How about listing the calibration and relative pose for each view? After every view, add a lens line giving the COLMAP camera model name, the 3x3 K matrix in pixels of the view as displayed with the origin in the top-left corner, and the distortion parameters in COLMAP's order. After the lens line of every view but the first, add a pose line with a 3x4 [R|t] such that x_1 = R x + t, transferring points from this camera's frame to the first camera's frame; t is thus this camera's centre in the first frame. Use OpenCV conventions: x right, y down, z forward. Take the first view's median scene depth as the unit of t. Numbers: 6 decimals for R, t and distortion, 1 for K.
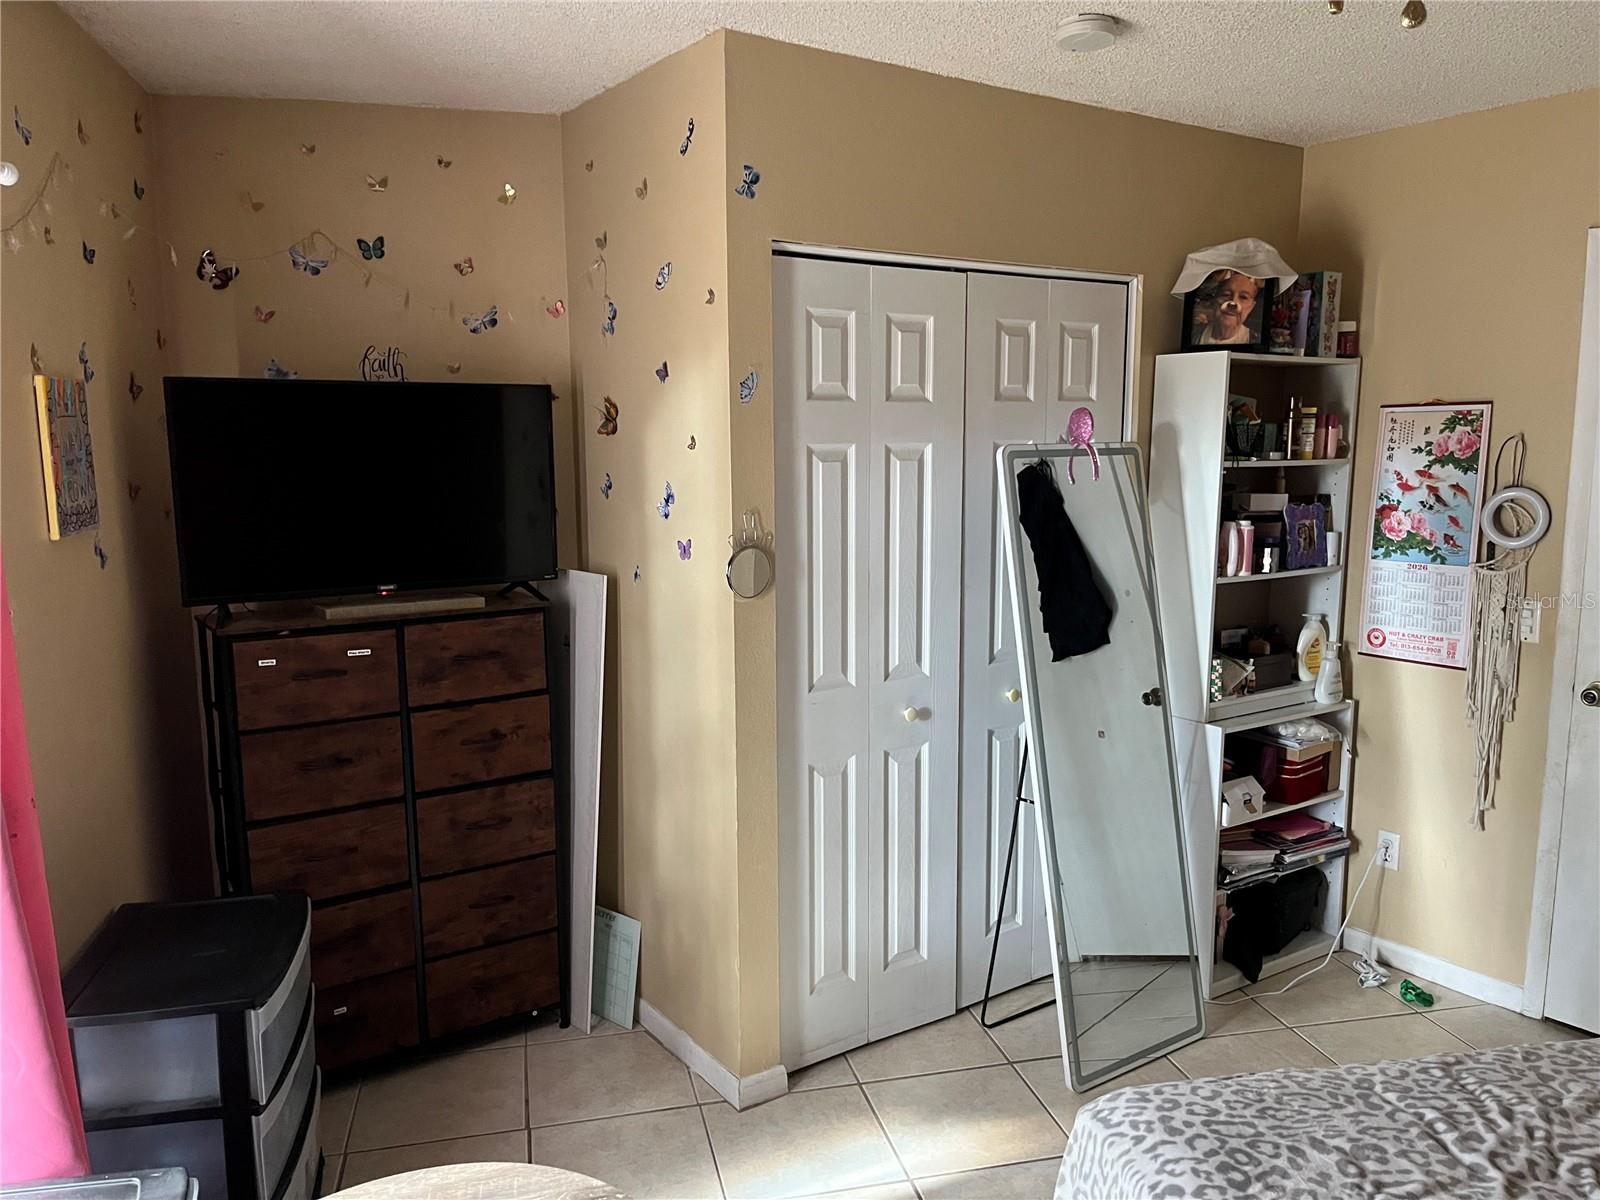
lens RADIAL K [[1210.3, 0, 803.4], [0, 1210.3, 607.0], [0, 0, 1]] dist [0.054107, -0.072024]
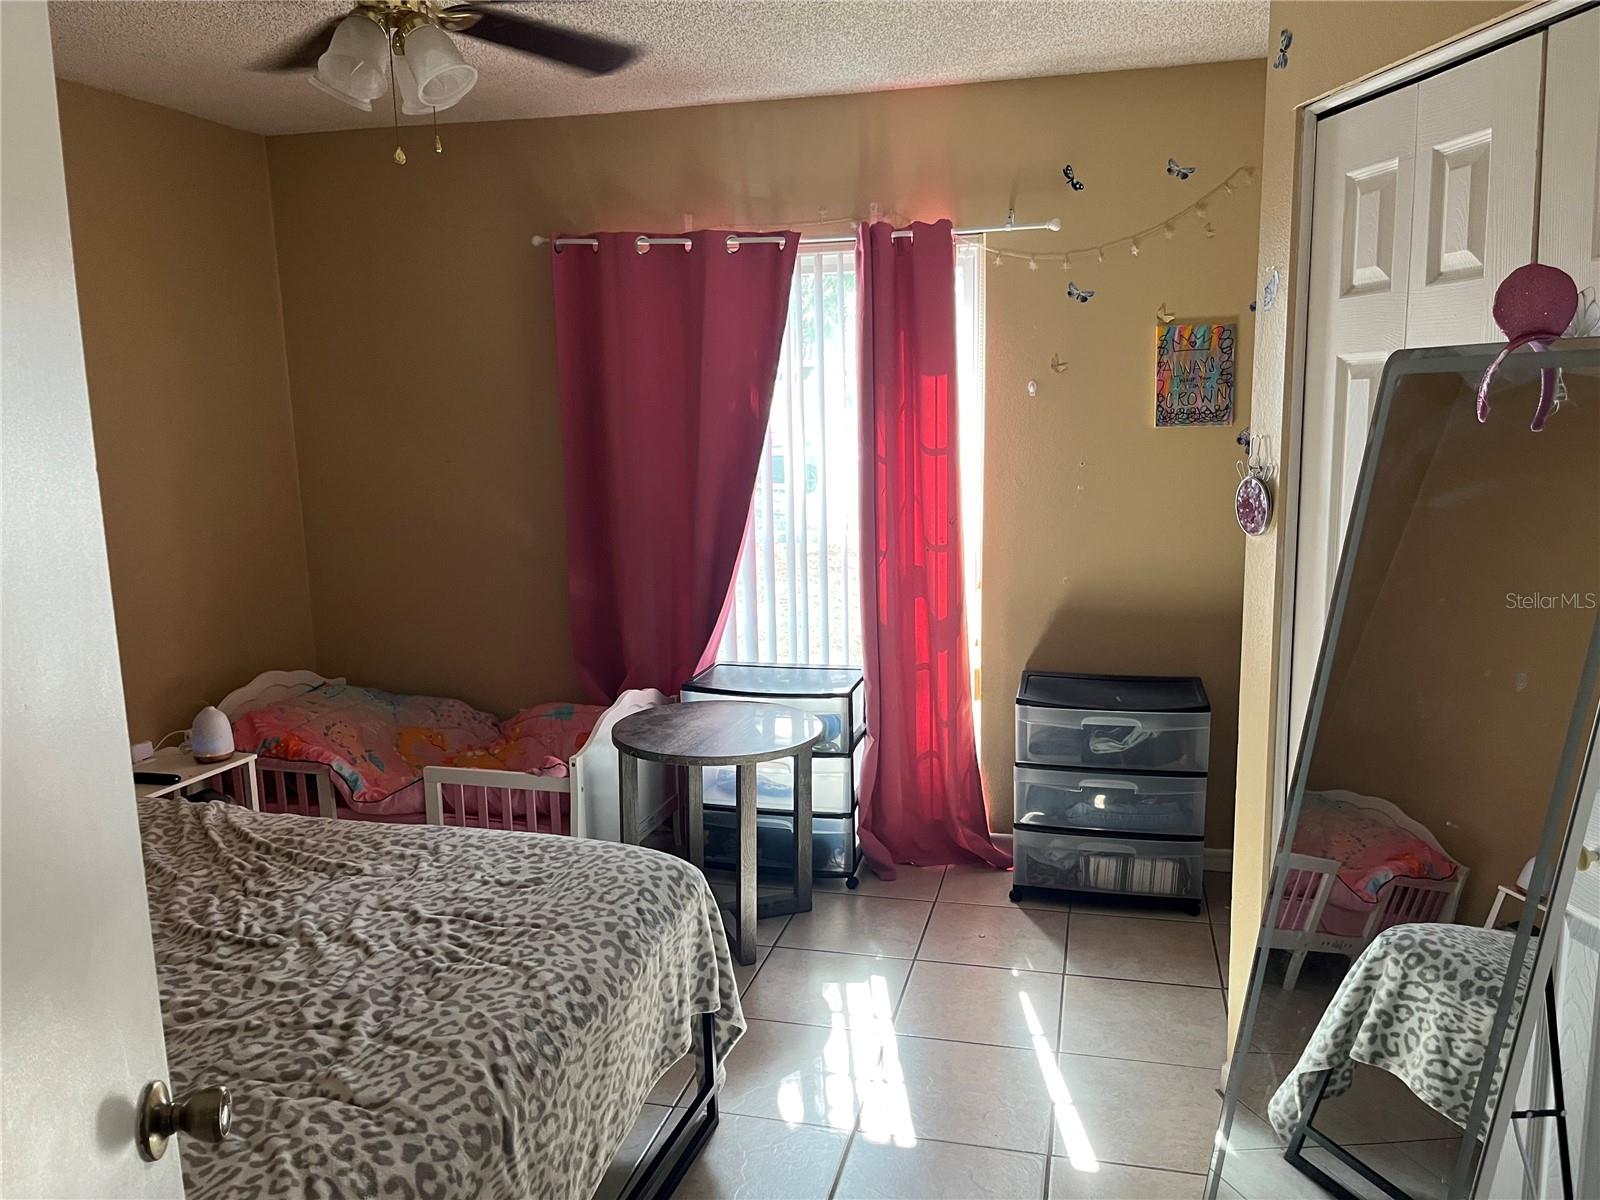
lens RADIAL K [[1210.3, 0, 801.4], [0, 1210.3, 596.1], [0, 0, 1]] dist [0.054107, -0.072024]
pose [[-0.450274, 0.150806, -0.880063, 1.410446], [-0.113906, 0.967879, 0.224133, -0.200246], [0.885595, 0.201166, -0.418633, 1.736985]]
